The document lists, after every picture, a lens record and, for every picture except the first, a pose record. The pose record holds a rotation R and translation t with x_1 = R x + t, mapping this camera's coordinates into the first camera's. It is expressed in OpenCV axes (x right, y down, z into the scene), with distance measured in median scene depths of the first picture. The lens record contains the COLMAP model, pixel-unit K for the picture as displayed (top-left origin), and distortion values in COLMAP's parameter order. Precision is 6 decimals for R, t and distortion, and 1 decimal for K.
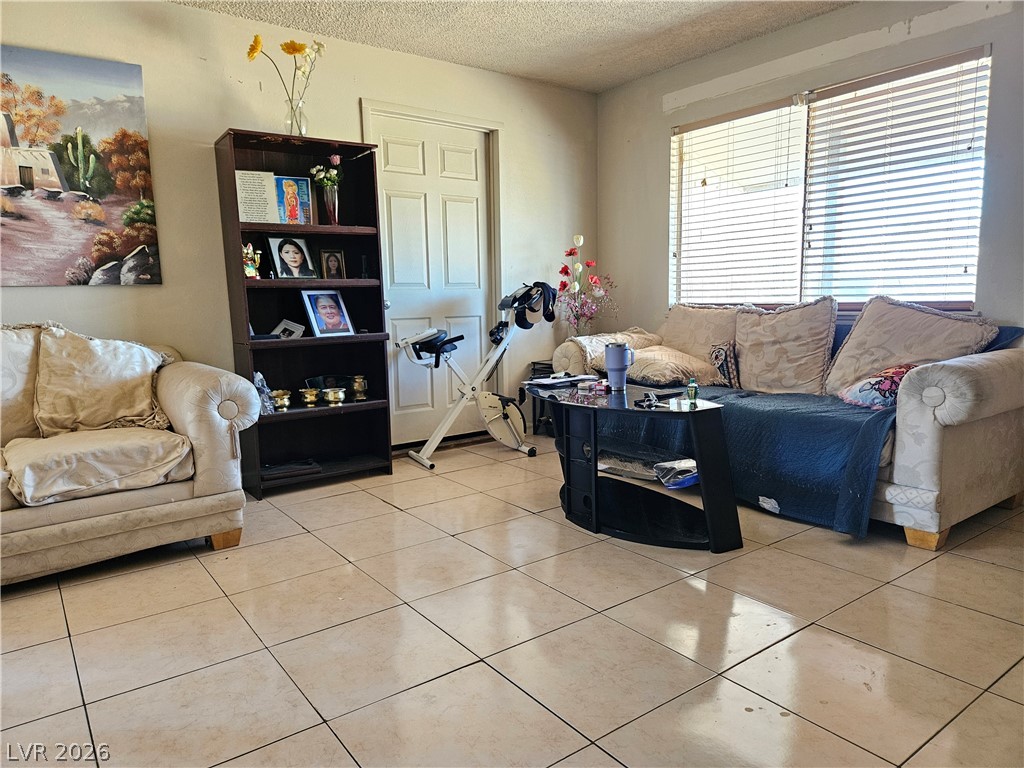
lens RADIAL K [[680.2, 0, 519.1], [0, 680.2, 382.7], [0, 0, 1]] dist [0.075344, -0.051079]
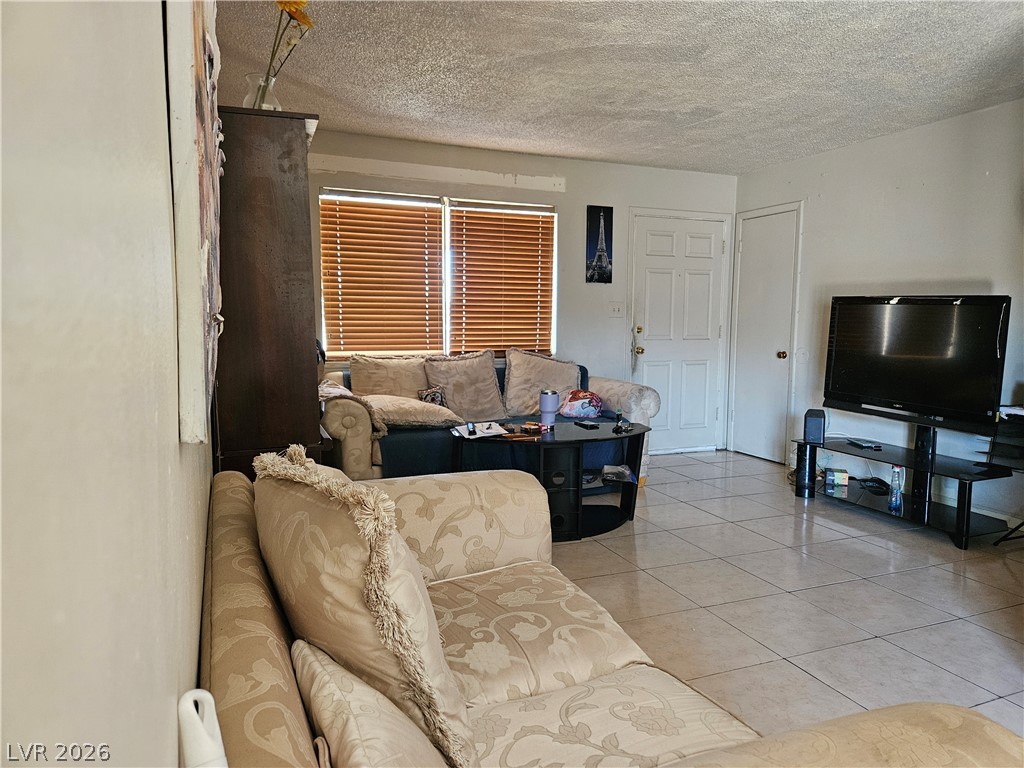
lens RADIAL K [[680.2, 0, 519.1], [0, 680.2, 382.7], [0, 0, 1]] dist [0.075344, -0.051079]
pose [[0.224616, -0.061326, 0.972516, -1.036118], [0.109547, 0.993280, 0.037334, -0.118040], [-0.968270, 0.098150, 0.229824, 0.727899]]
